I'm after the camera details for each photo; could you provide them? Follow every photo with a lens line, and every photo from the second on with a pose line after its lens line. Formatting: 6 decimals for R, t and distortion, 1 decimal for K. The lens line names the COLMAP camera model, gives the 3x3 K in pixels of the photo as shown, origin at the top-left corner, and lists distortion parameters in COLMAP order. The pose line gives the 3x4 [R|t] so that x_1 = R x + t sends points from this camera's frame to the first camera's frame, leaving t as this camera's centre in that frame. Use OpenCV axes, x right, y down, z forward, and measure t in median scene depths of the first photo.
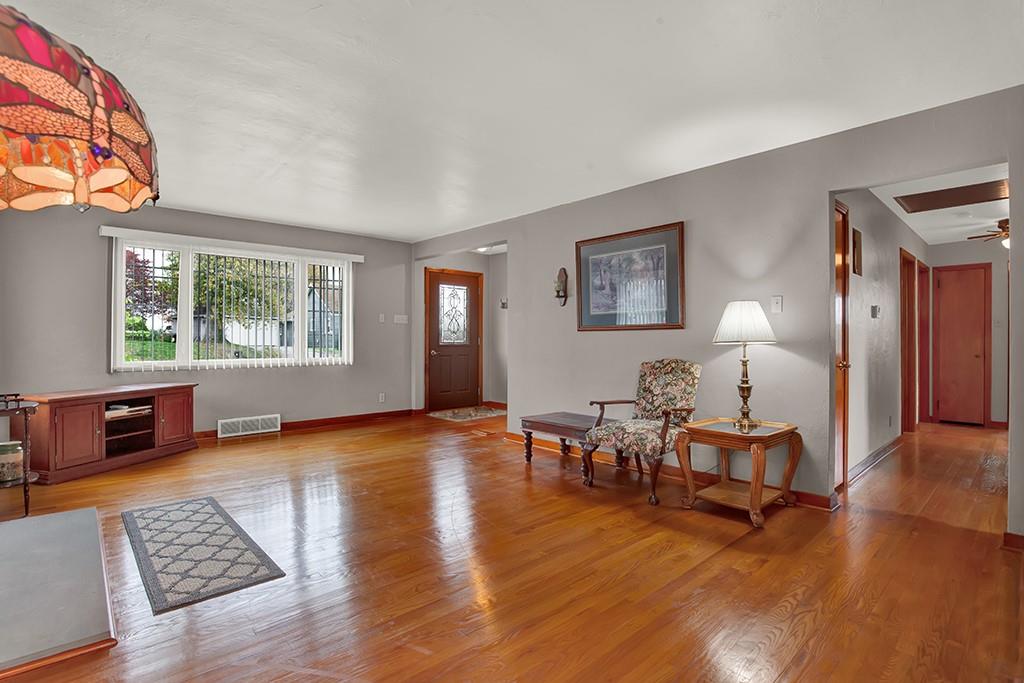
lens RADIAL K [[485.0, 0, 510.6], [0, 485.0, 339.4], [0, 0, 1]] dist [-0.003863, -0.000099]
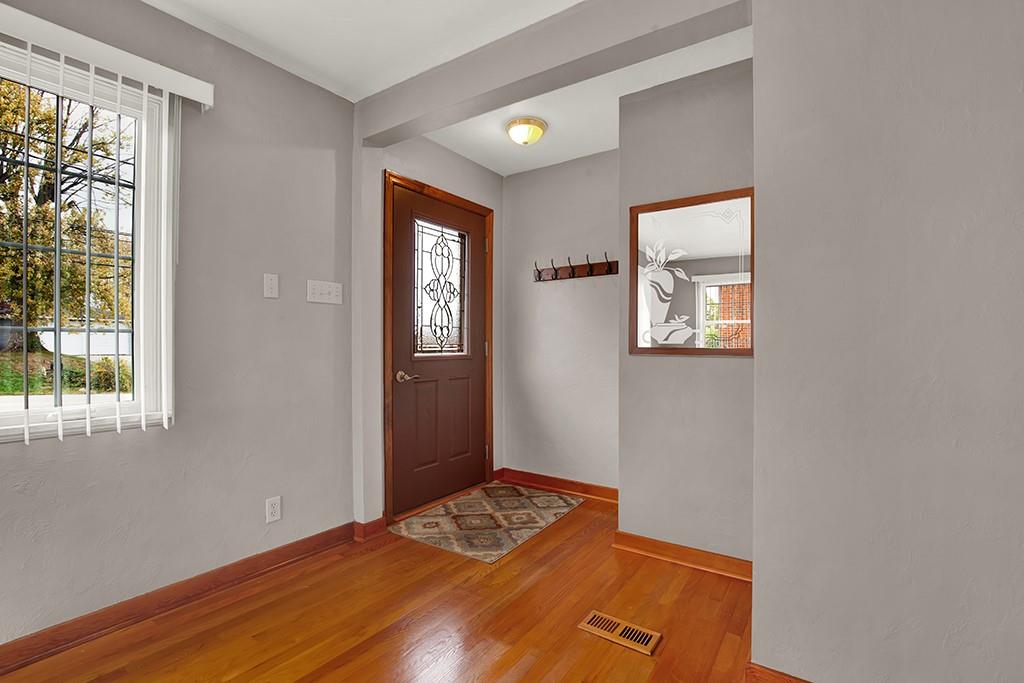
lens RADIAL K [[485.0, 0, 513.9], [0, 485.0, 342.2], [0, 0, 1]] dist [-0.003863, -0.000099]
pose [[0.977138, -0.002886, 0.212585, -0.154735], [0.004158, 0.999976, -0.005536, 0.000590], [-0.212564, 0.006294, 0.977127, 0.566794]]
